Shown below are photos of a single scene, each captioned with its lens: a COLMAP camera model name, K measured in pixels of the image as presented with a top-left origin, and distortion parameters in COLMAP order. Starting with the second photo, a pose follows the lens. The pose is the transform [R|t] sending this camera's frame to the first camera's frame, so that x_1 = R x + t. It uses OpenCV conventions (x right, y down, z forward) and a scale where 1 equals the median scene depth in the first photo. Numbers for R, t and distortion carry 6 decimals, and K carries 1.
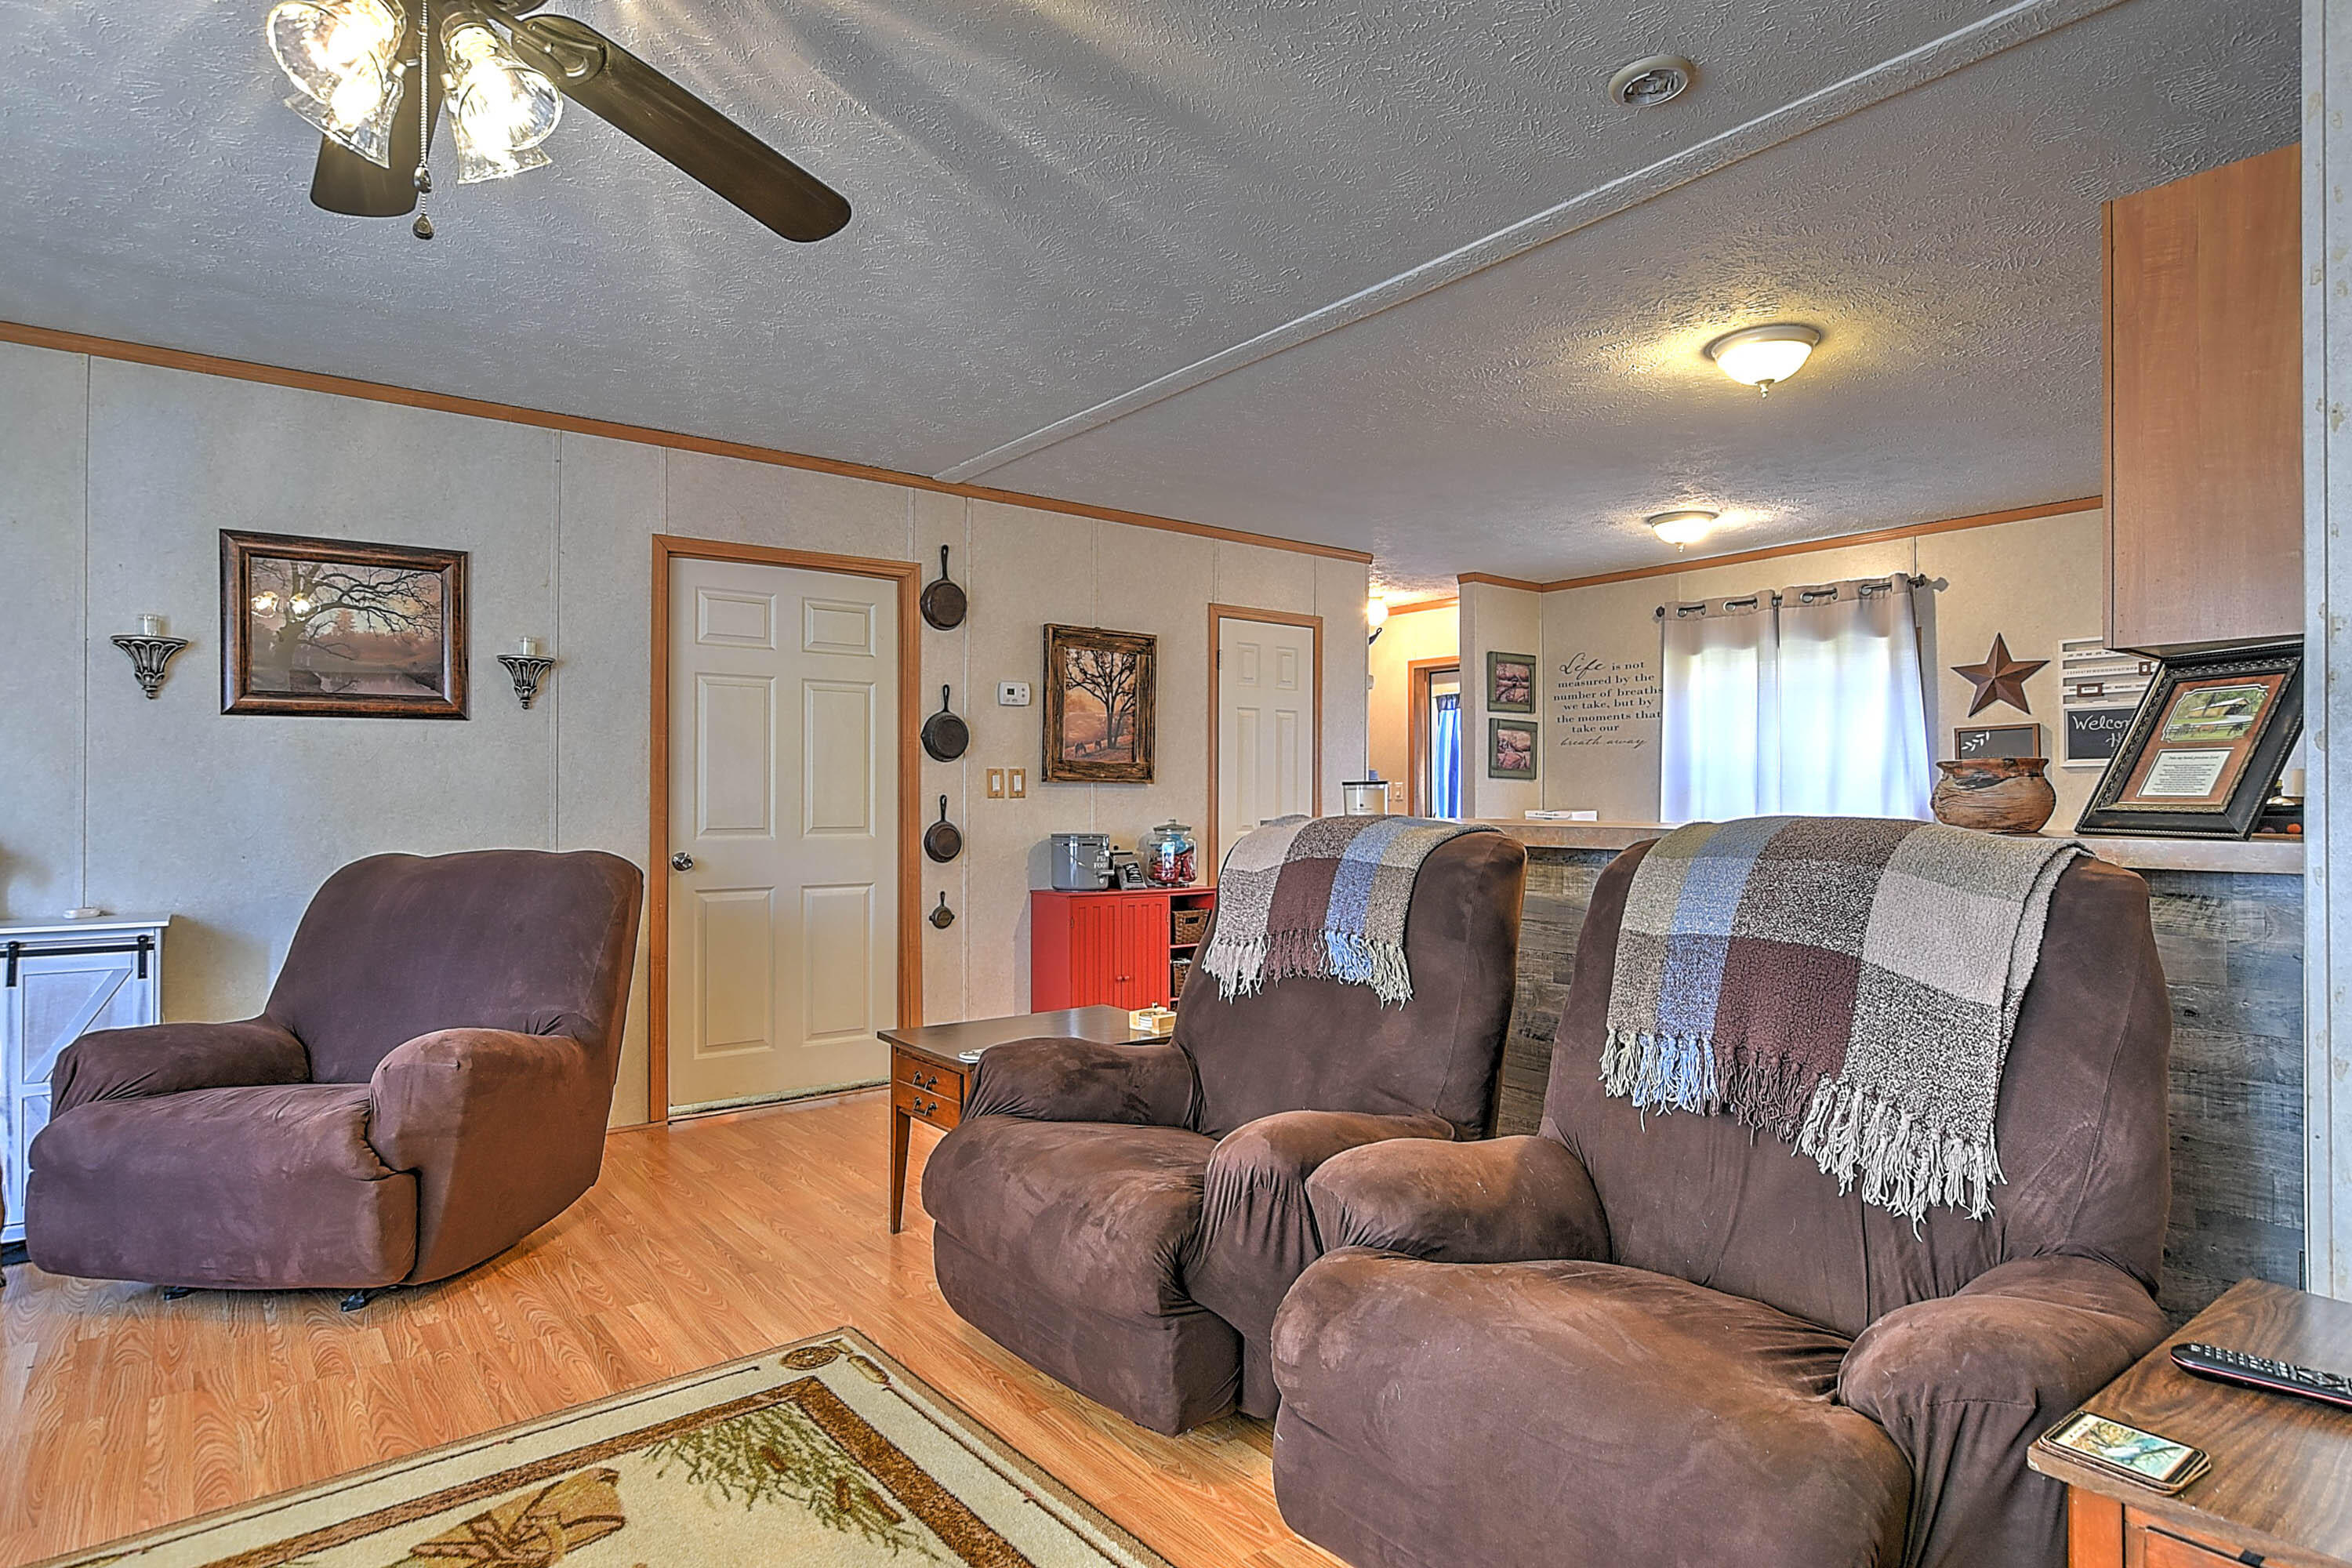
lens RADIAL K [[1292.1, 0, 1182.8], [0, 1292.1, 787.8], [0, 0, 1]] dist [0.002782, 0.000790]
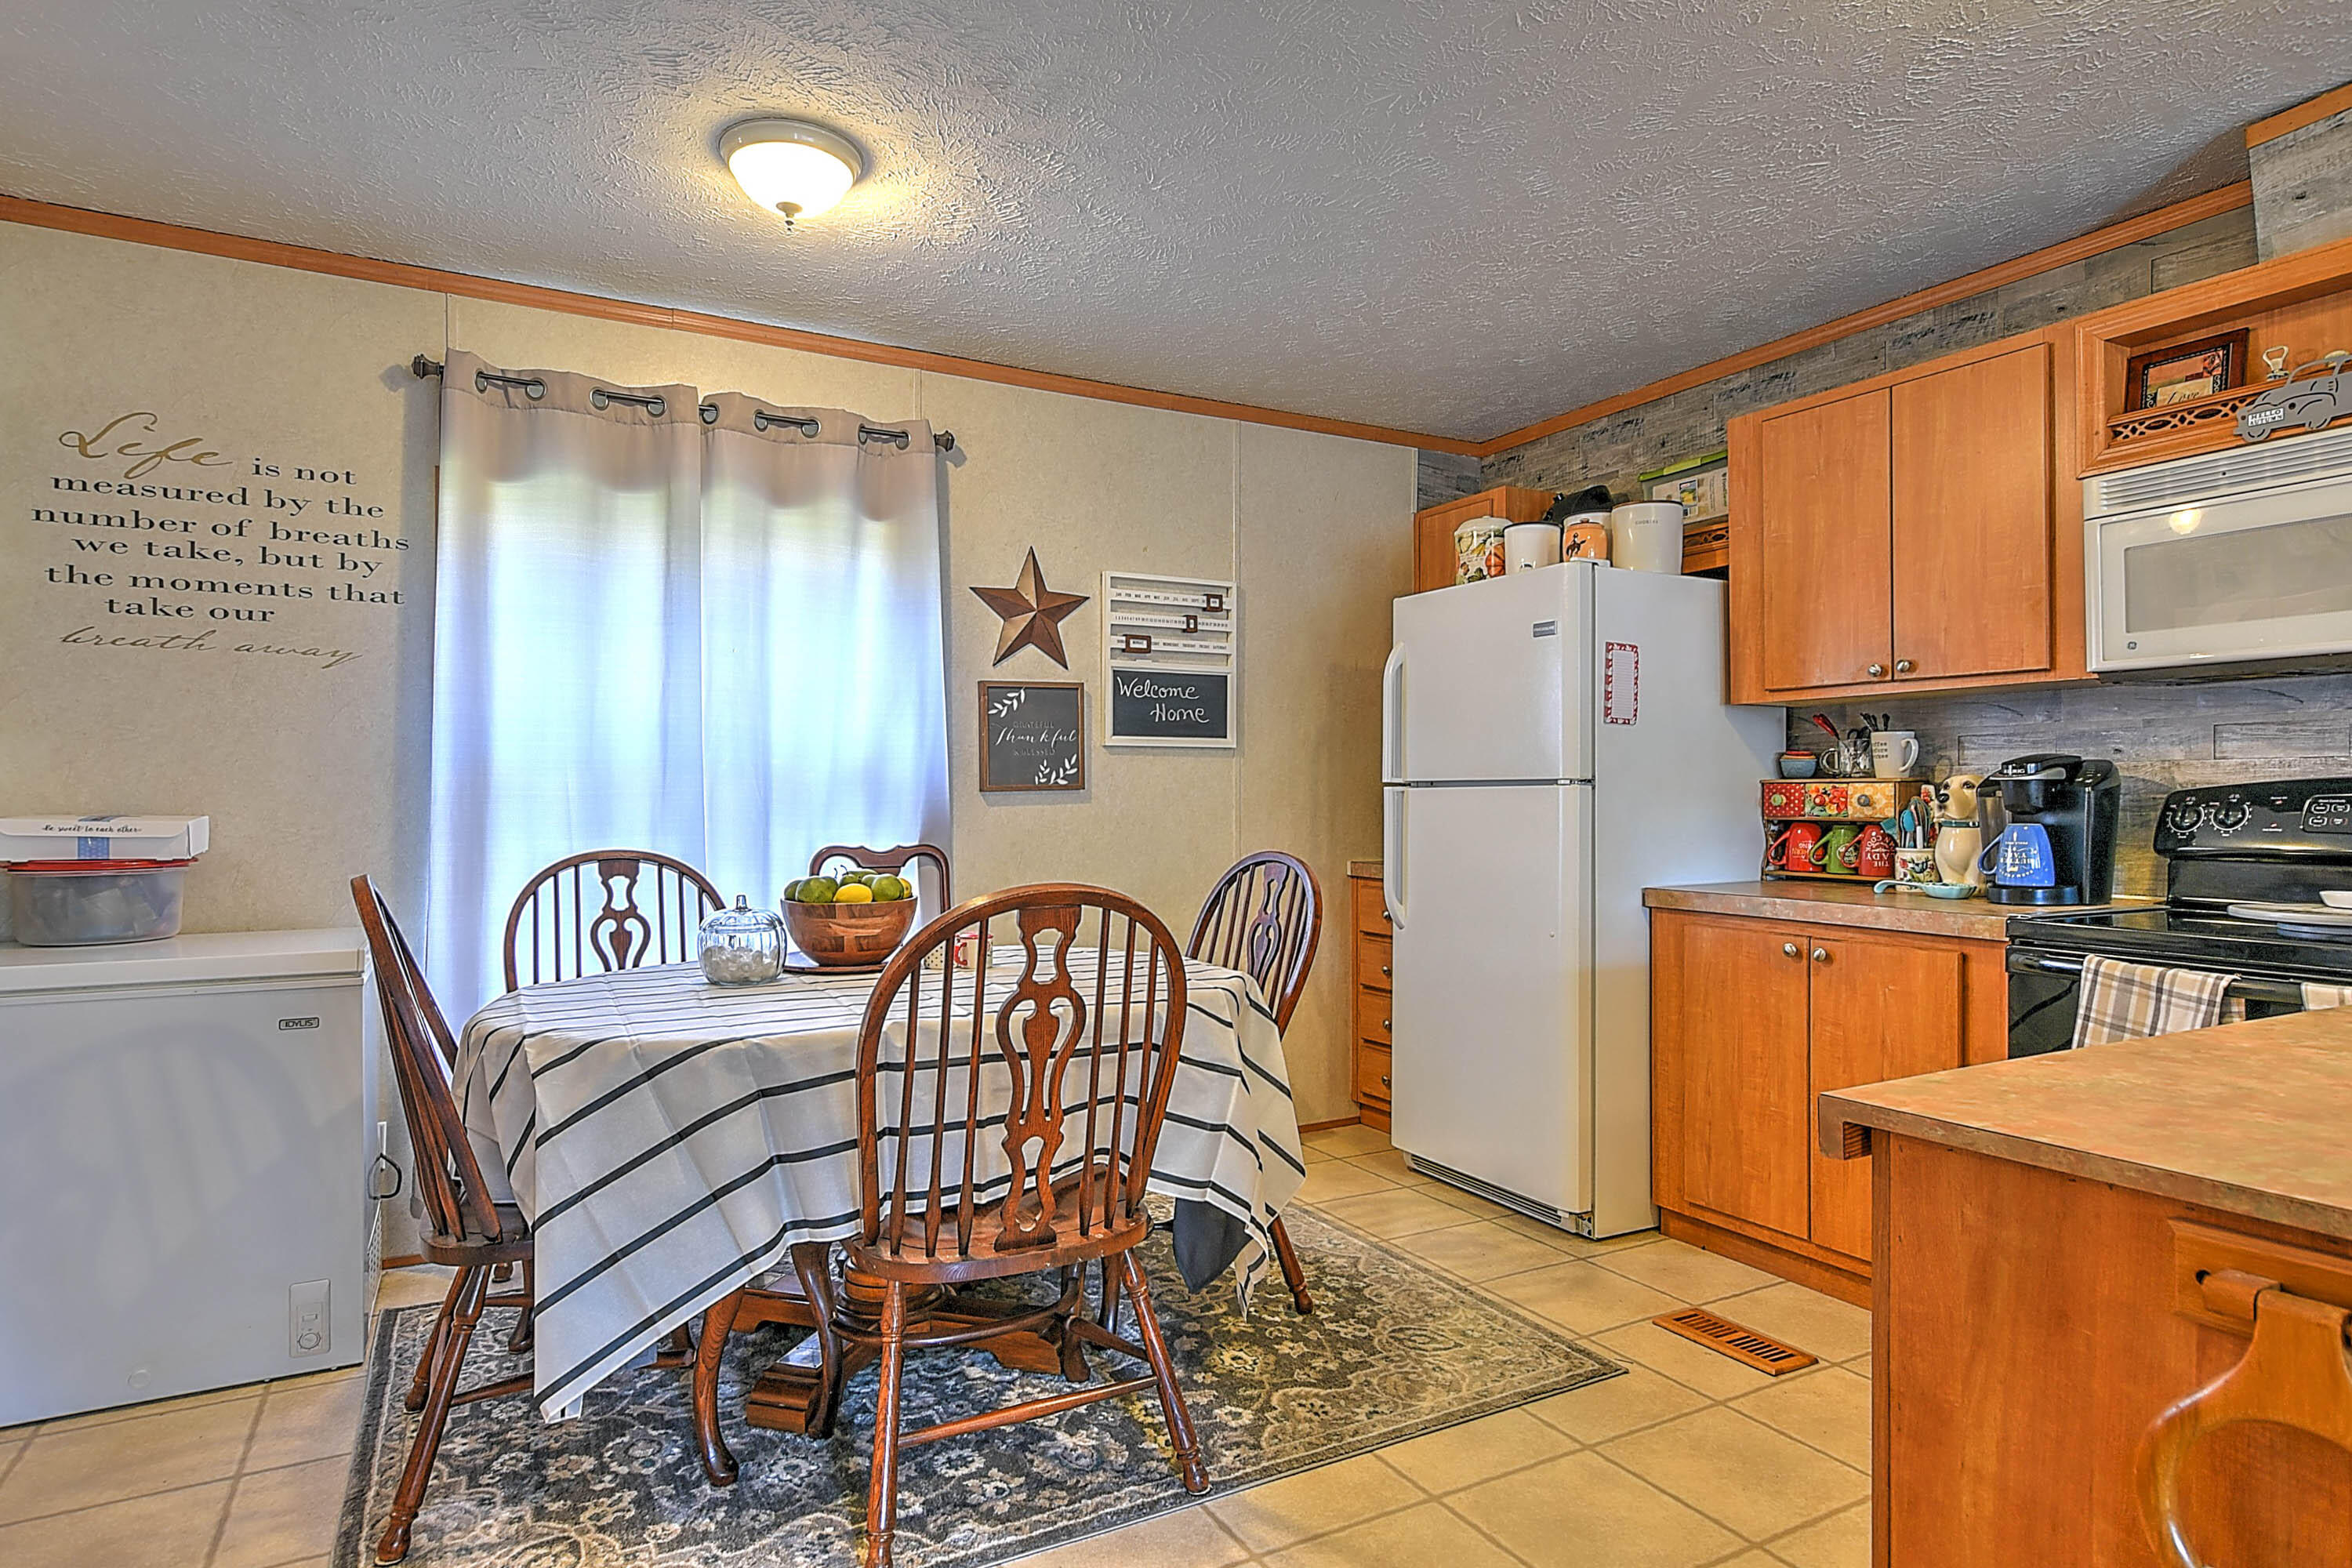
lens RADIAL K [[1292.1, 0, 1177.3], [0, 1292.1, 782.0], [0, 0, 1]] dist [0.002782, 0.000790]
pose [[0.171283, 0.011792, 0.985151, -0.029815], [-0.008507, 0.999909, -0.010489, 0.011448], [-0.985185, -0.006584, 0.171368, 0.795603]]
